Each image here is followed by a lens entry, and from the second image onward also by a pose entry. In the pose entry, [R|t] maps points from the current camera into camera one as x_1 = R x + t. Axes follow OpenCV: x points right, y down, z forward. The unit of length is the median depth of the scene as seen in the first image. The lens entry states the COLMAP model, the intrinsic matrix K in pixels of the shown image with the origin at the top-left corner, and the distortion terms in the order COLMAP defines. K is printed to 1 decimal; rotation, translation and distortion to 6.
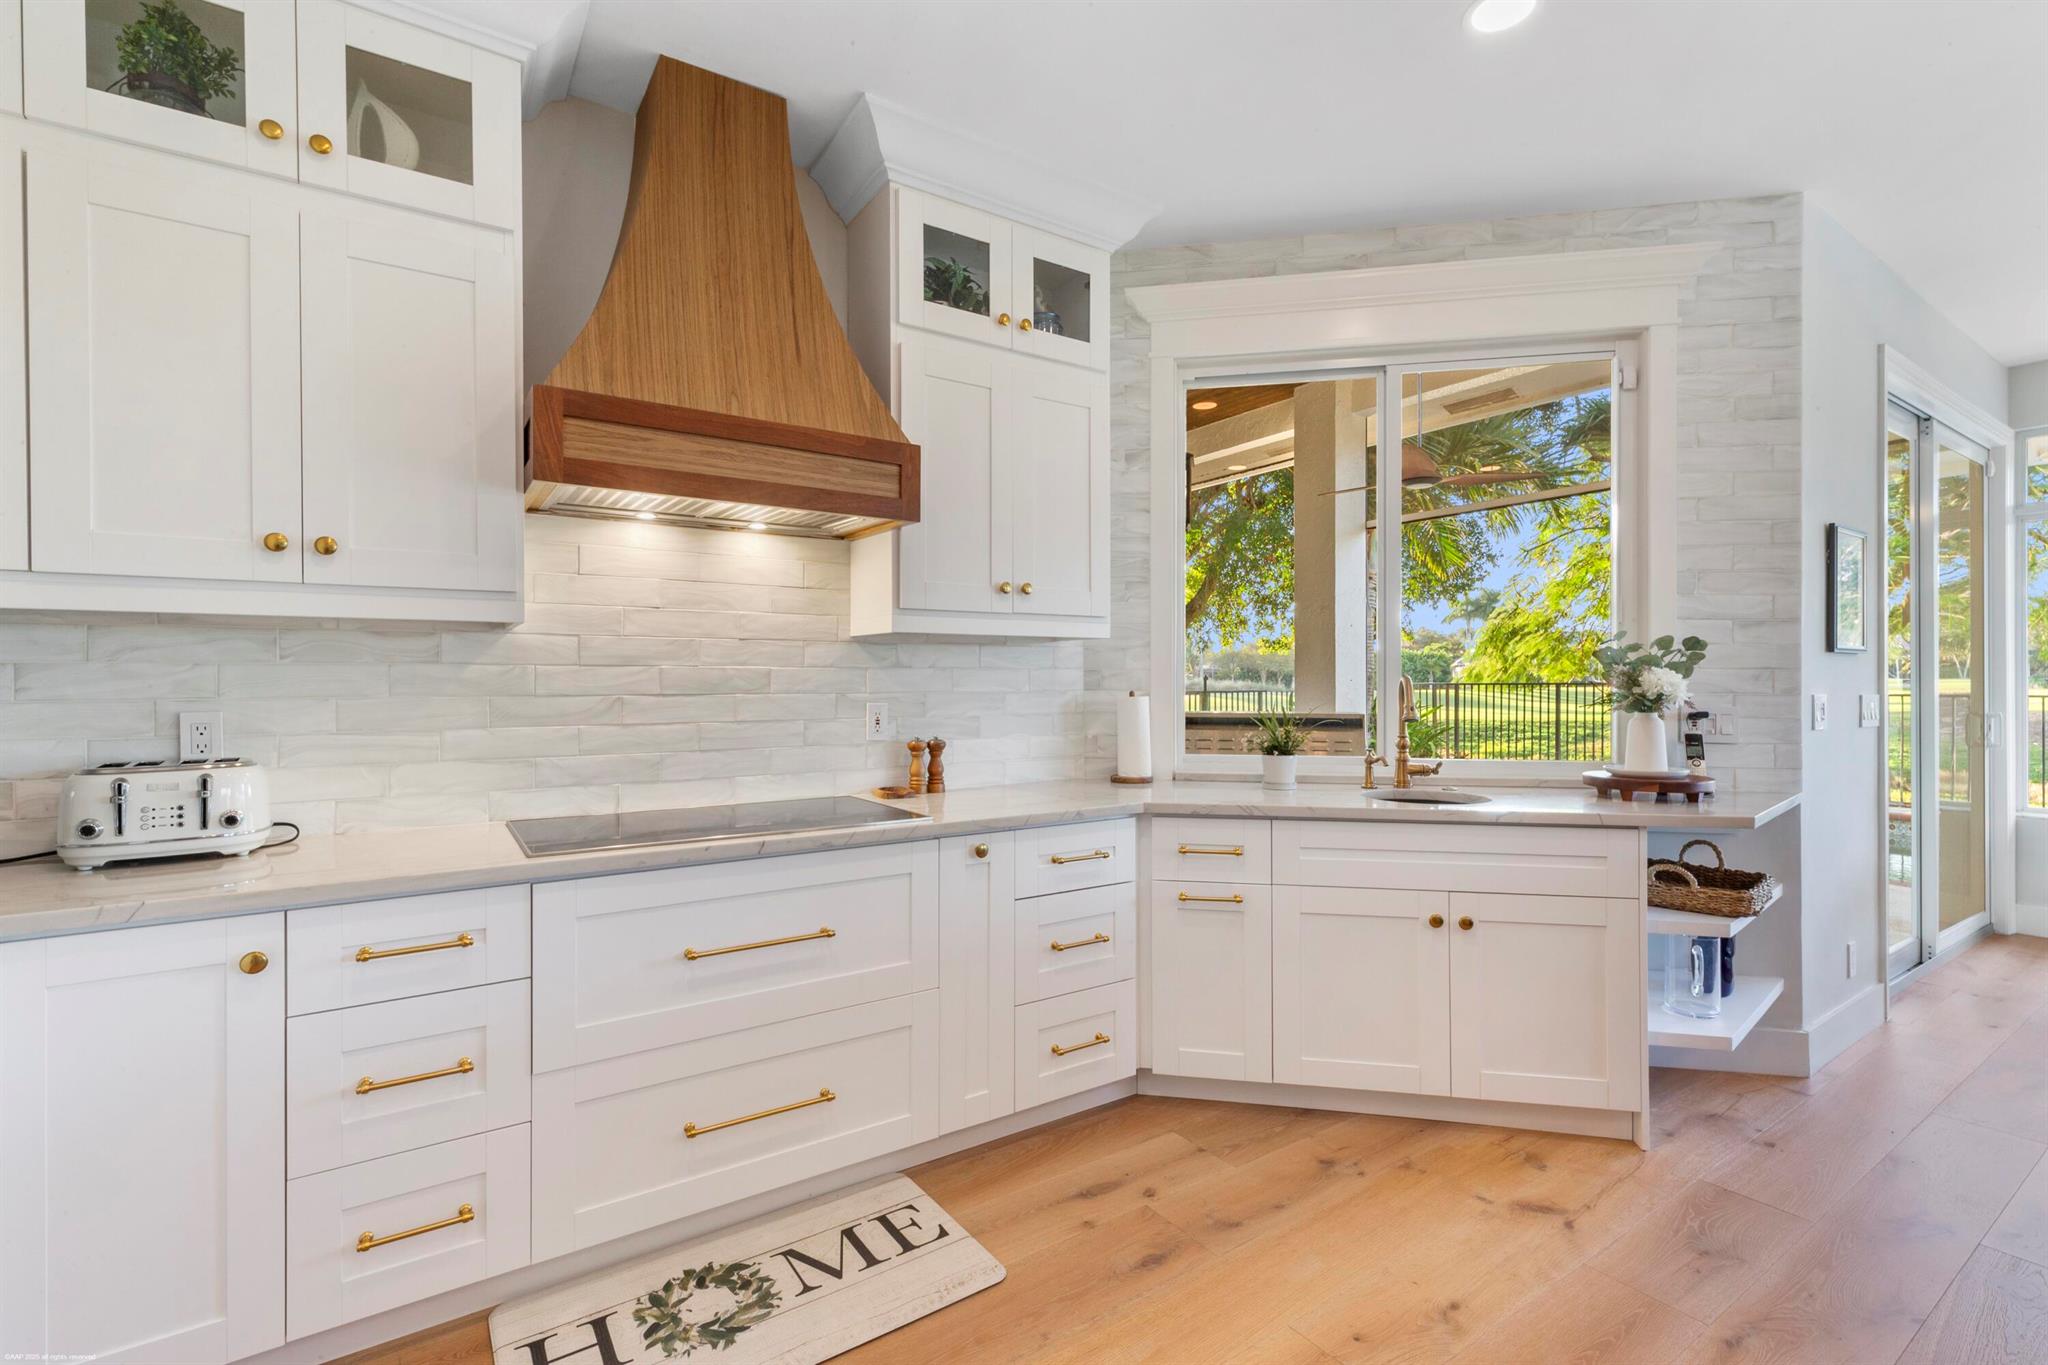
lens RADIAL K [[920.0, 0, 1022.6], [0, 920.0, 681.5], [0, 0, 1]] dist [0.000636, 0.000529]
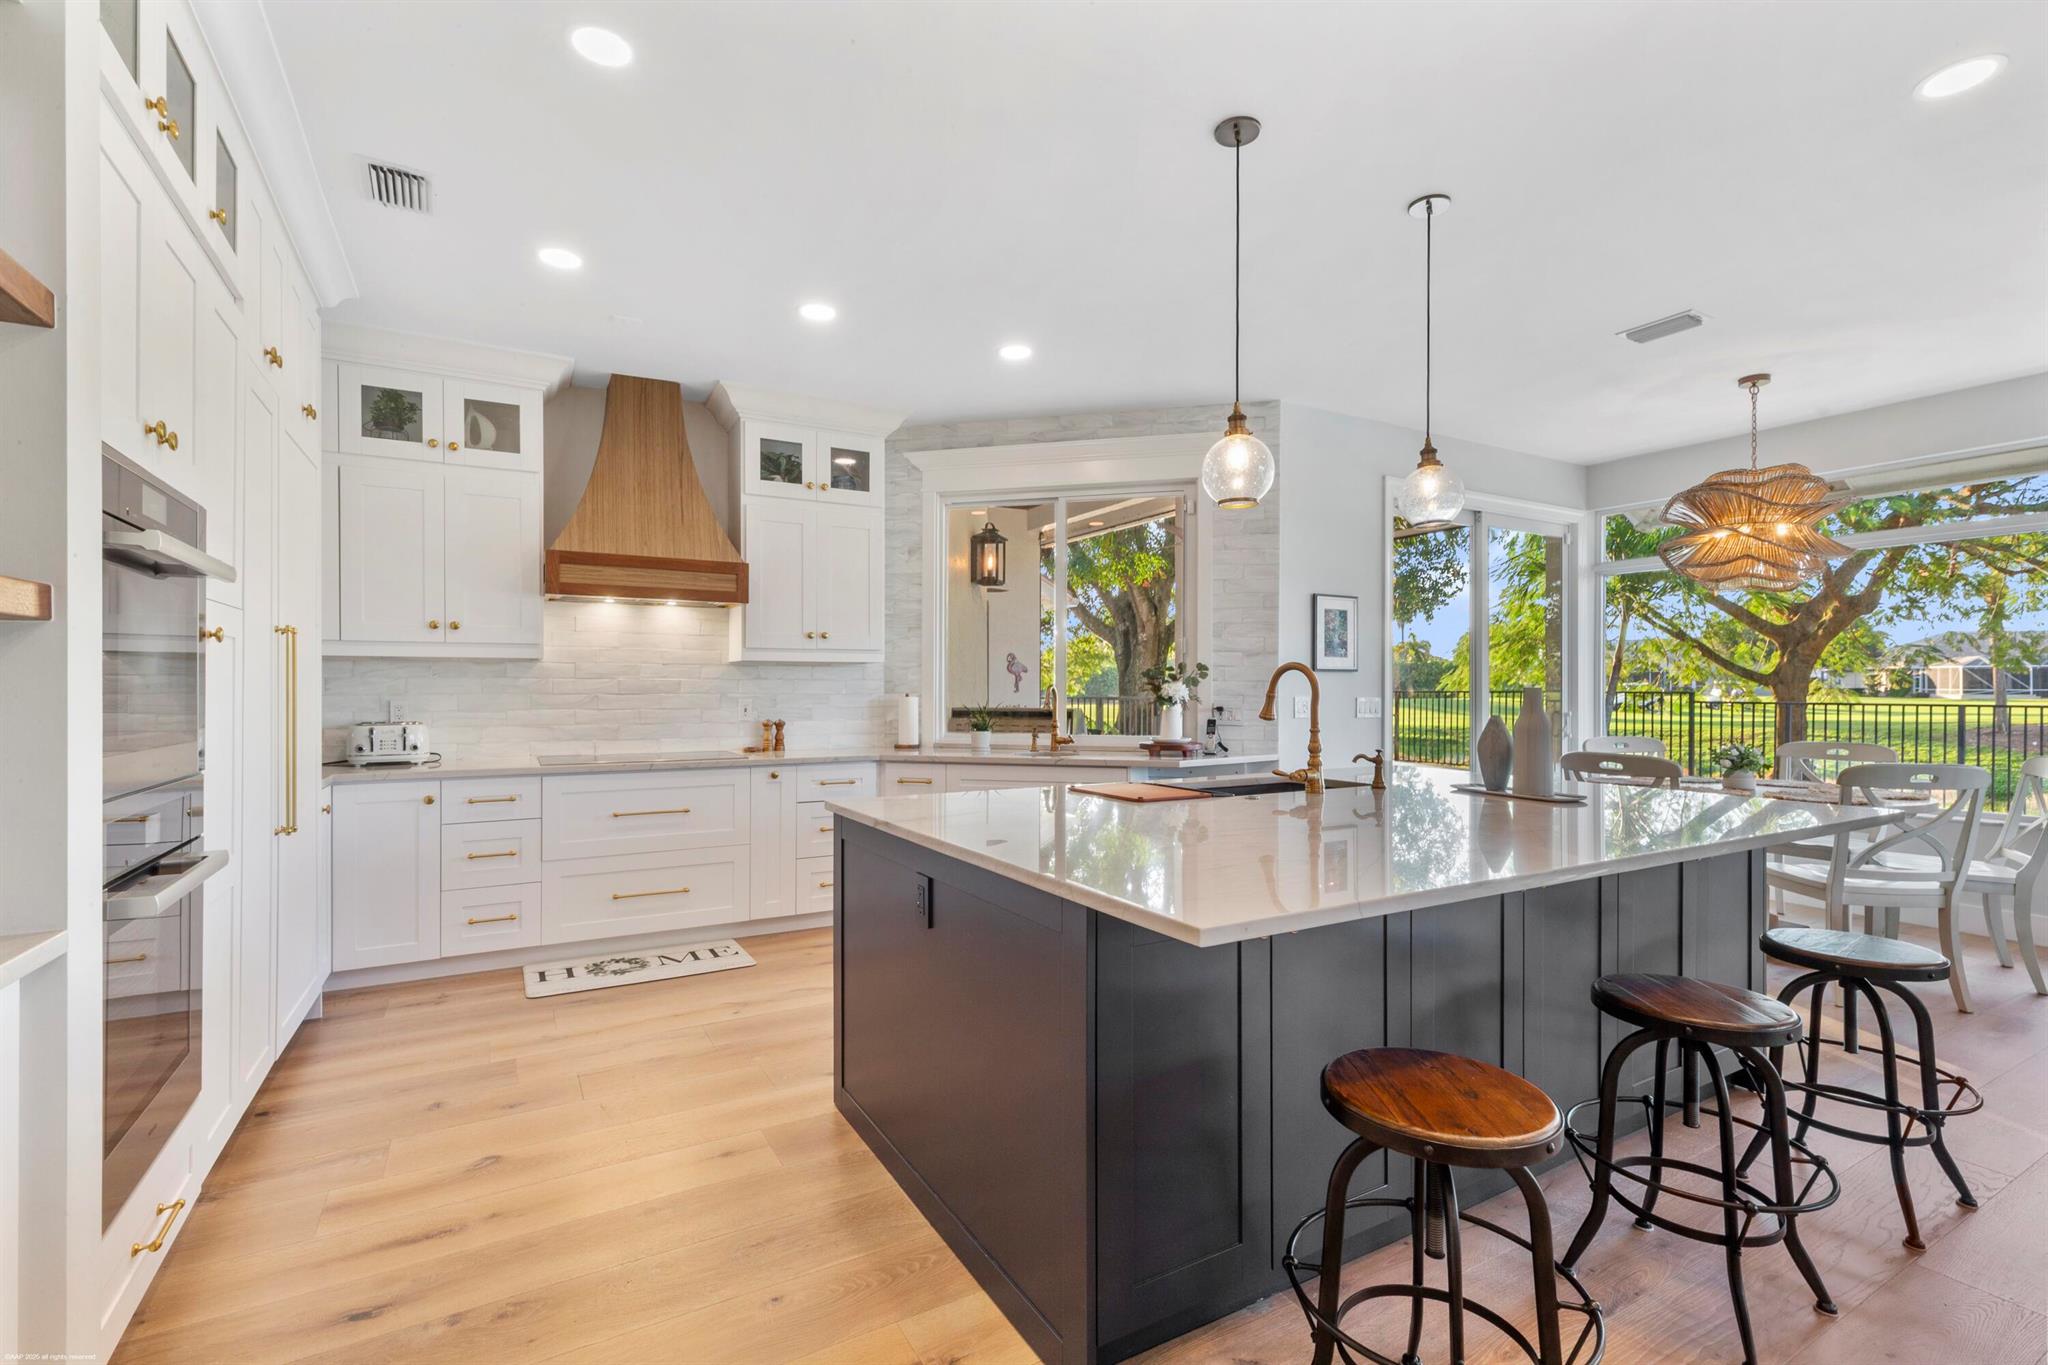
lens RADIAL K [[920.0, 0, 1023.3], [0, 920.0, 688.1], [0, 0, 1]] dist [0.000636, 0.000529]
pose [[0.997453, 0.003373, -0.071245, 0.604787], [-0.003380, 0.999994, 0.000025, -0.000327], [0.071245, 0.000216, 0.997459, -0.877493]]
